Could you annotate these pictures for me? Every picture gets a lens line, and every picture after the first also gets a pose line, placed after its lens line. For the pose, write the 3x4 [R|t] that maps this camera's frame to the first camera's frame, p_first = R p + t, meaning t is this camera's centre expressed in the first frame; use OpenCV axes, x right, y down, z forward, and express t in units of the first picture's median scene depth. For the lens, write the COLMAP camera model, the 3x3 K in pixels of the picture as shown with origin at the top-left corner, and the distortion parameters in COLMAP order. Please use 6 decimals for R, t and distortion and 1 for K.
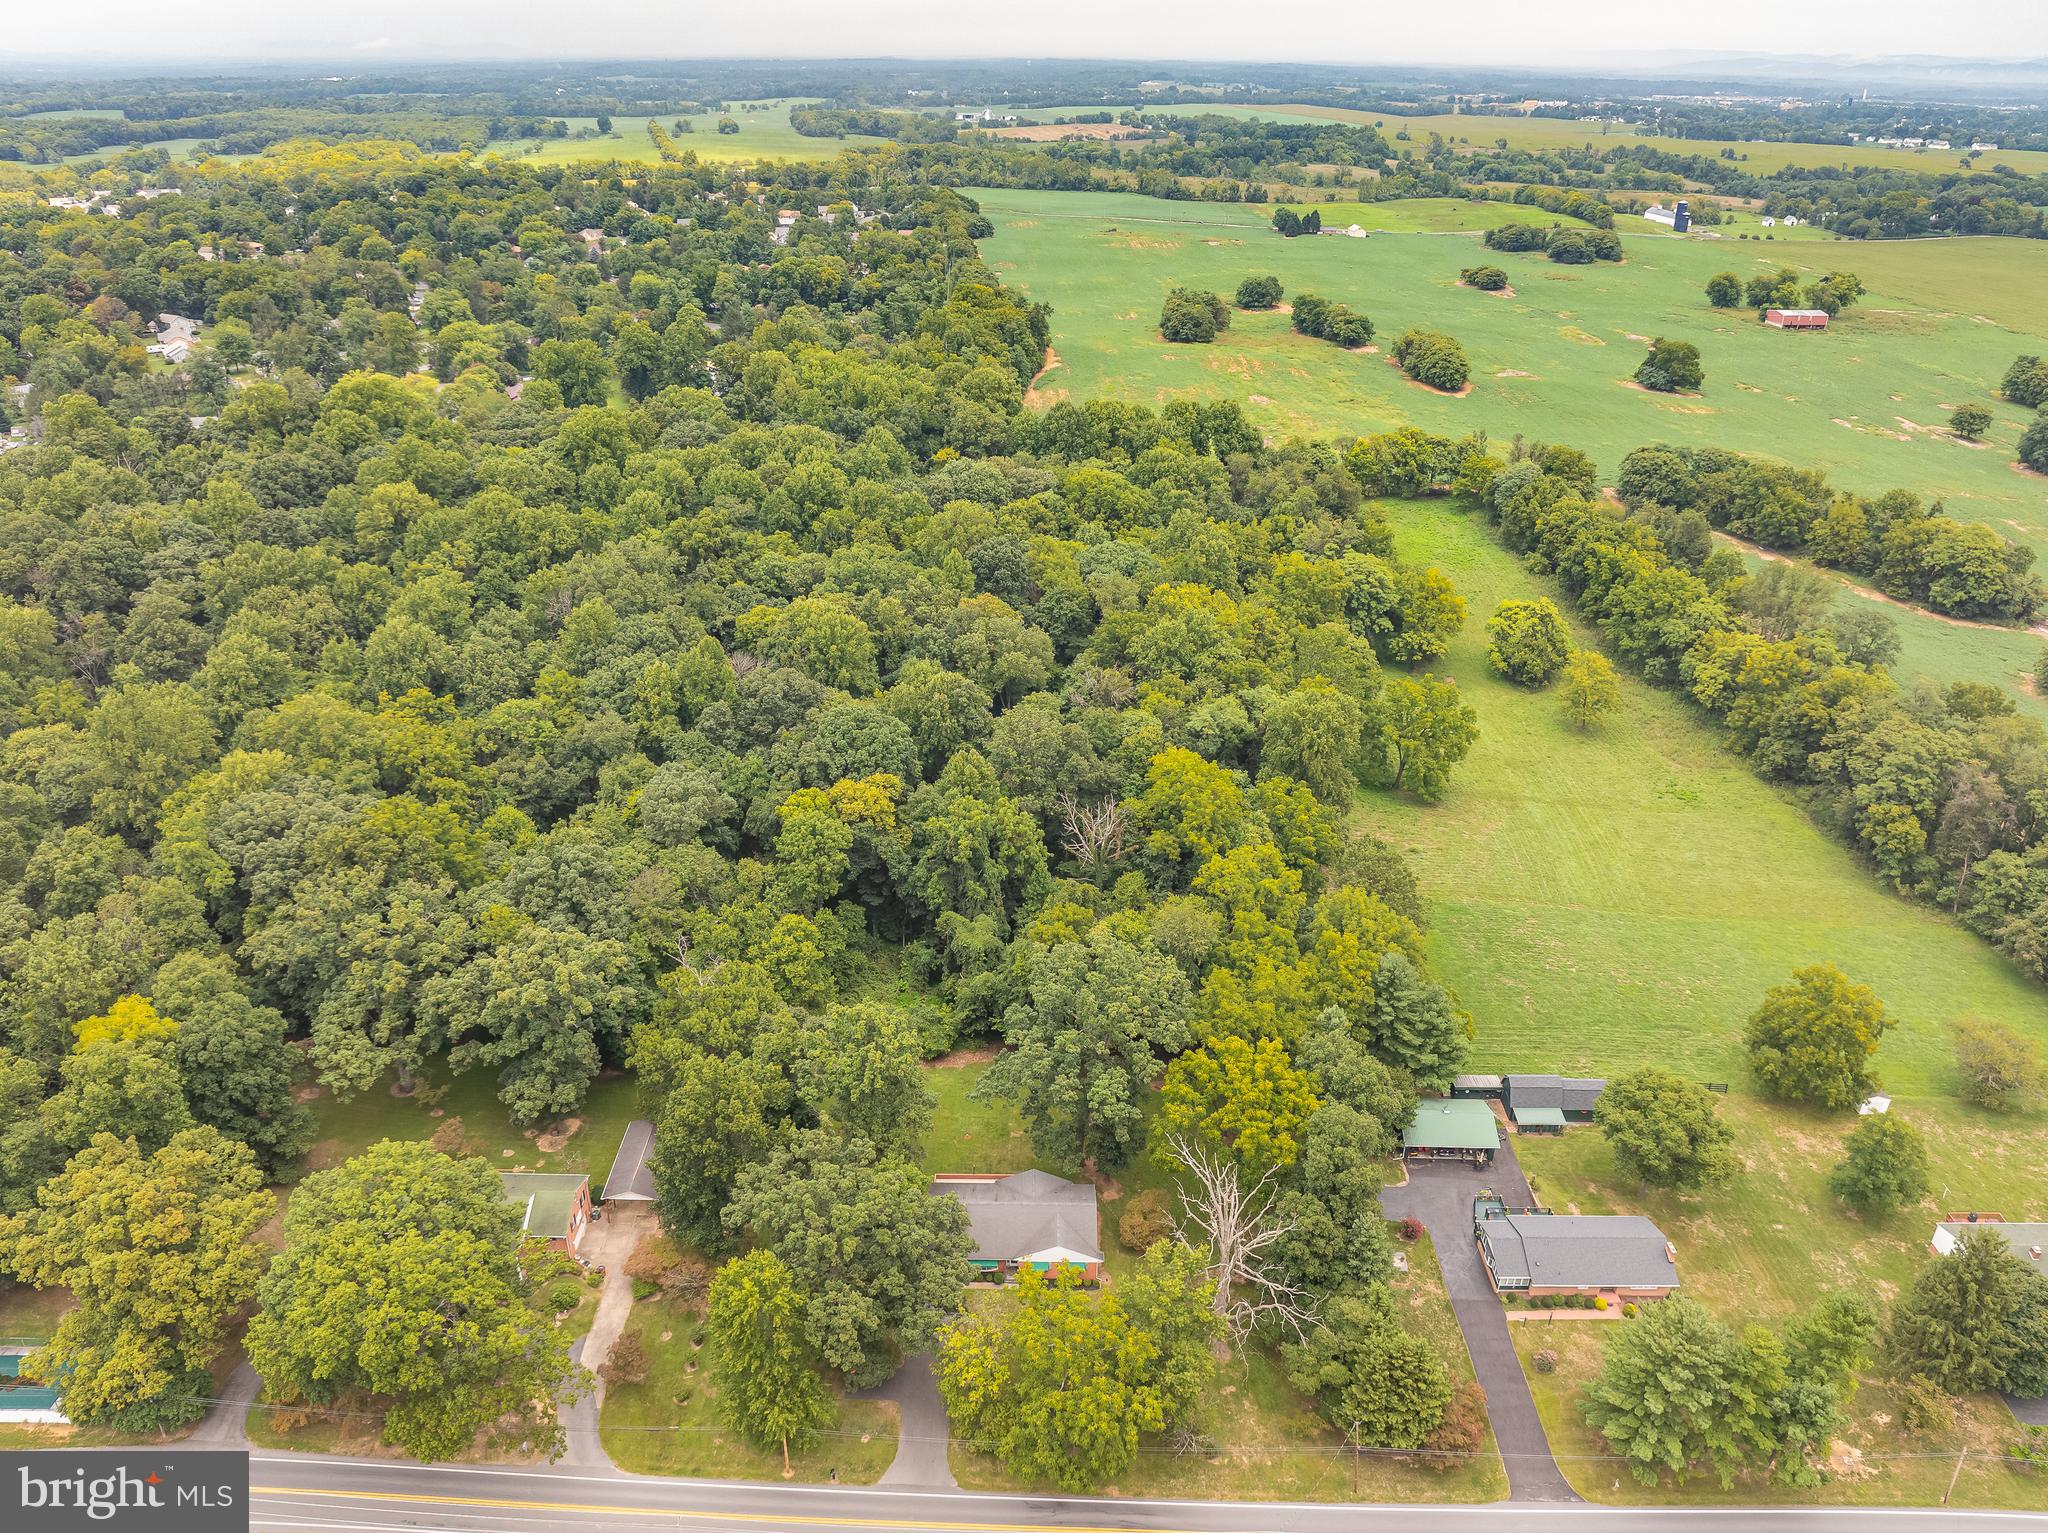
lens RADIAL K [[1451.2, 0, 1024.0], [0, 1451.2, 766.5], [0, 0, 1]] dist [-0.039662, -0.002258]
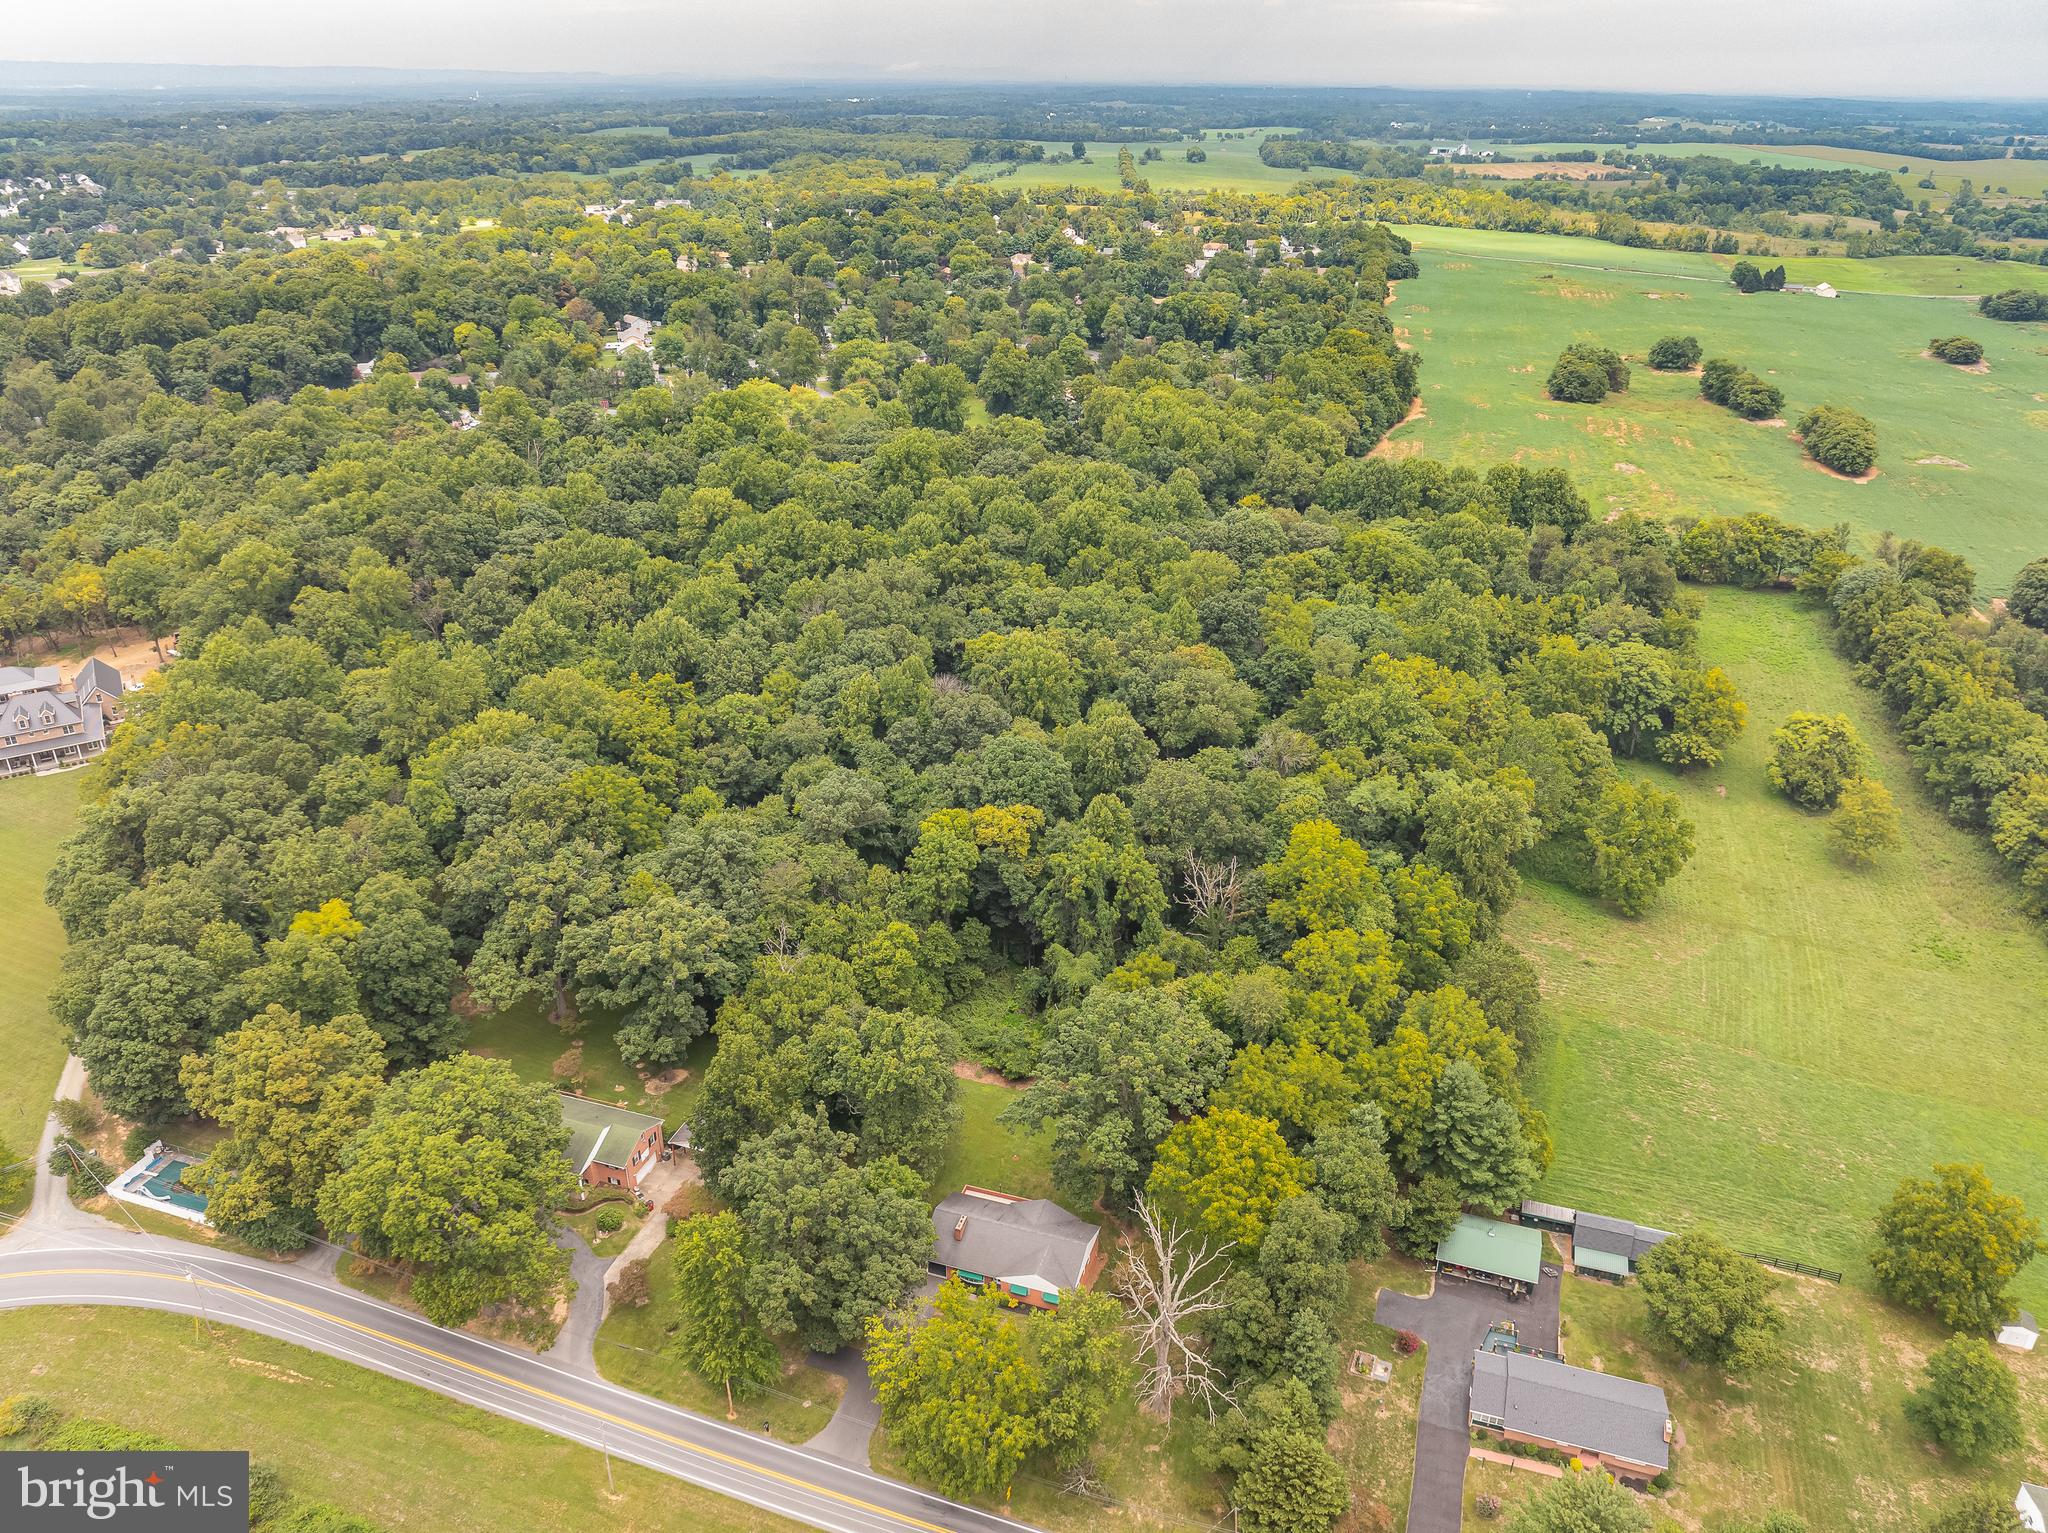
lens RADIAL K [[1451.6, 0, 1024.0], [0, 1451.6, 766.5], [0, 0, 1]] dist [-0.043133, 0.011449]
pose [[0.951866, 0.131972, -0.276647, 0.147258], [-0.136248, 0.990668, 0.003800, -0.020630], [0.274567, 0.034076, 0.960964, -0.012607]]
